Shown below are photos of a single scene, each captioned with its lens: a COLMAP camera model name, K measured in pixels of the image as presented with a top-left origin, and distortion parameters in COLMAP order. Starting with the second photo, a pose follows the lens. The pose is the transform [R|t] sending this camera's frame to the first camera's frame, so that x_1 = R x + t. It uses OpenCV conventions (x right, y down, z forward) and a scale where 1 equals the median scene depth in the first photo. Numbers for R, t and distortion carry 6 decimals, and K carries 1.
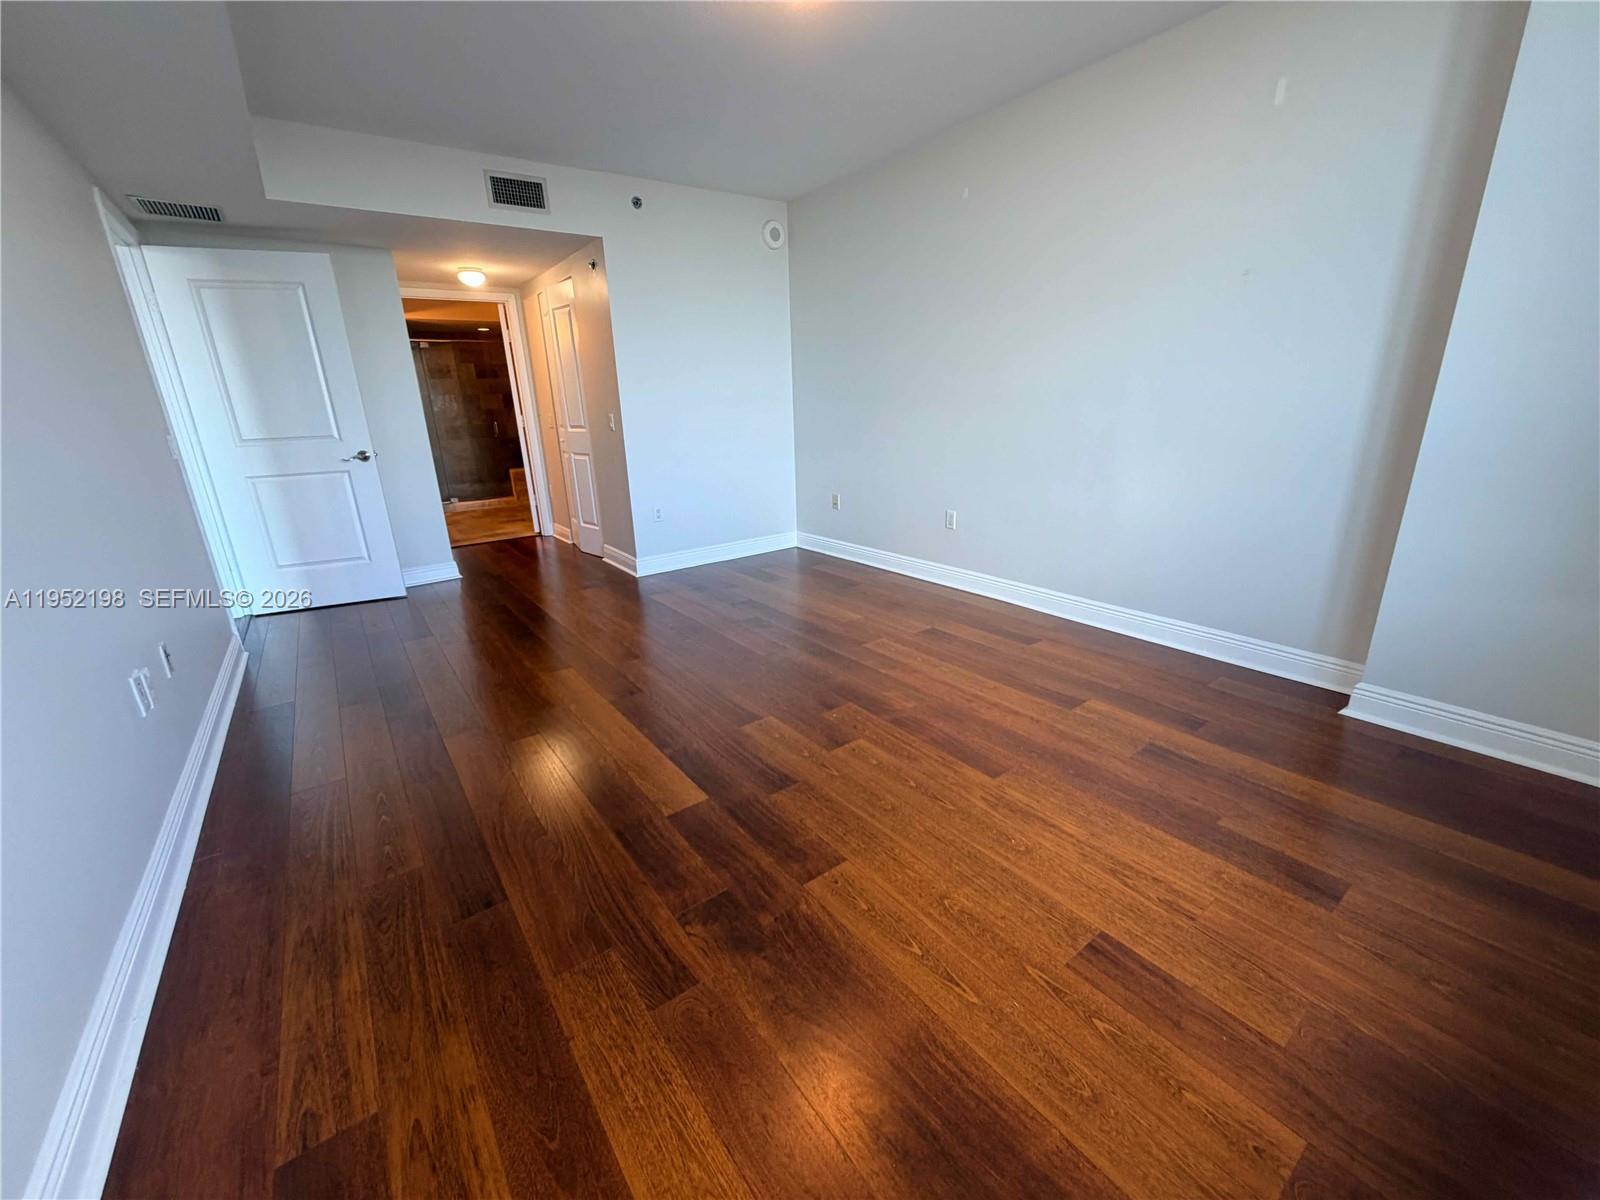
lens RADIAL K [[637.8, 0, 766.6], [0, 637.8, 592.9], [0, 0, 1]] dist [-0.001999, 0.000483]
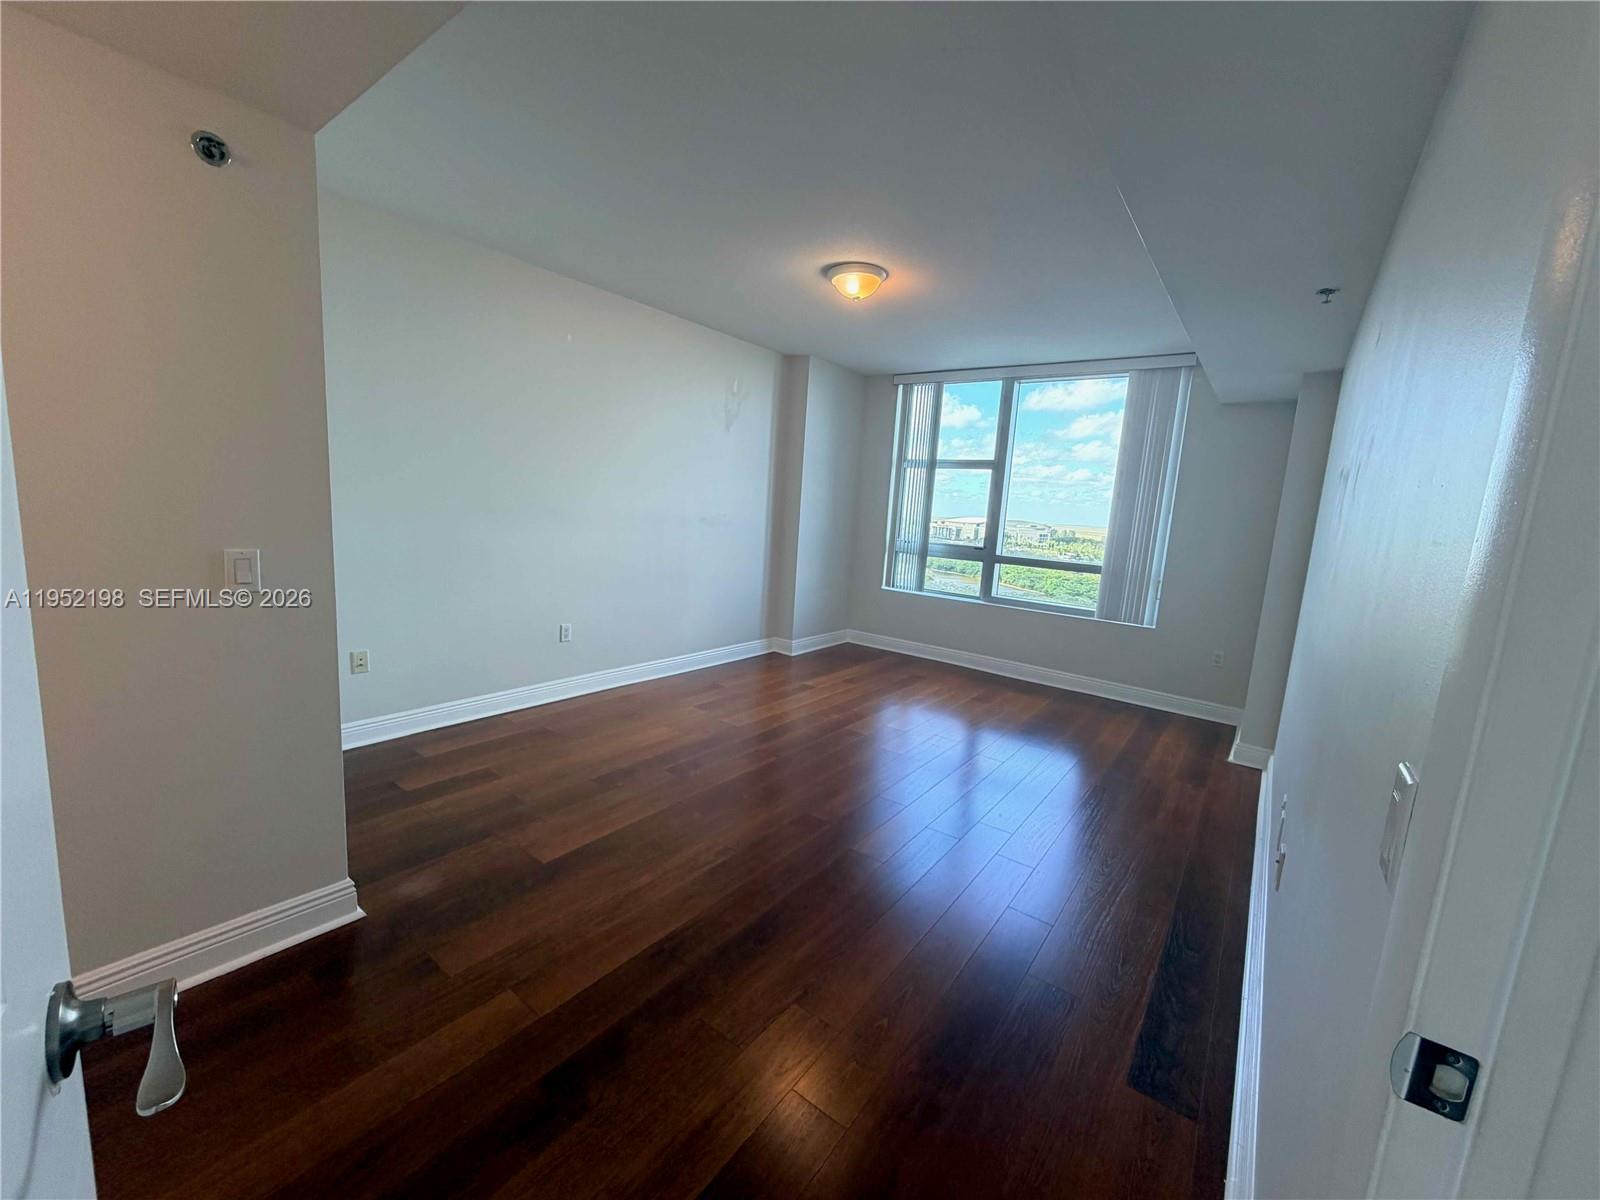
lens RADIAL K [[637.8, 0, 811.8], [0, 637.8, 605.7], [0, 0, 1]] dist [-0.001999, 0.000483]
pose [[-0.322197, -0.139573, 0.936327, -0.959978], [0.222802, 0.950109, 0.218296, -0.355893], [-0.920081, 0.278950, -0.275025, 1.102984]]
